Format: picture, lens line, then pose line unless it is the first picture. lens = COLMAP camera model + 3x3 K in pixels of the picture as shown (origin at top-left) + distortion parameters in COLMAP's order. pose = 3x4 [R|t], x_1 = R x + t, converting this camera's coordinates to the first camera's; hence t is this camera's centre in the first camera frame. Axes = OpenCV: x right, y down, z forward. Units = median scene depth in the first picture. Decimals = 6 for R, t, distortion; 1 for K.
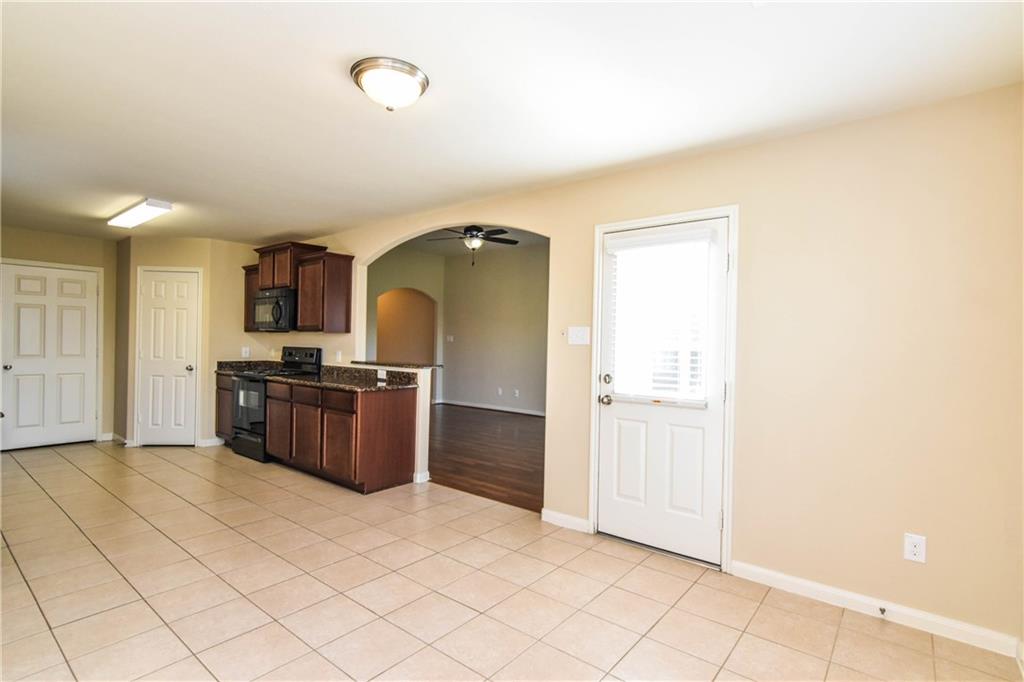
lens RADIAL K [[500.0, 0, 500.0], [0, 500.0, 336.8], [0, 0, 1]] dist [-0.010626, 0.006505]
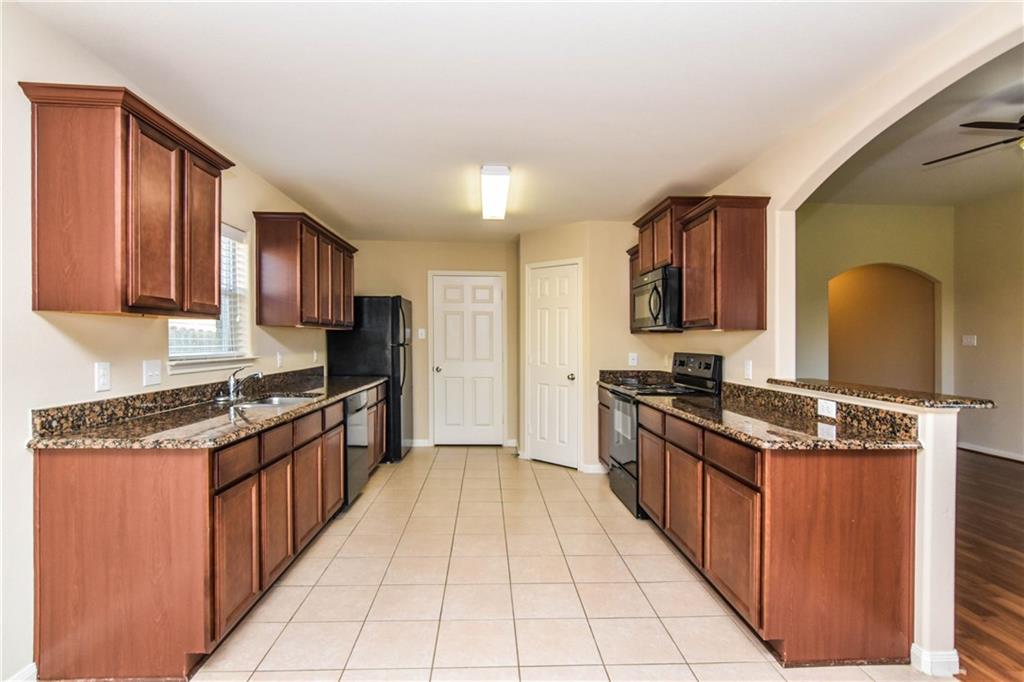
lens RADIAL K [[500.0, 0, 511.8], [0, 500.0, 333.5], [0, 0, 1]] dist [-0.010626, 0.006505]
pose [[0.682045, -0.020080, -0.731035, -0.071257], [0.006812, 0.999754, -0.021105, 0.006140], [0.731279, 0.009415, 0.682014, 0.362391]]
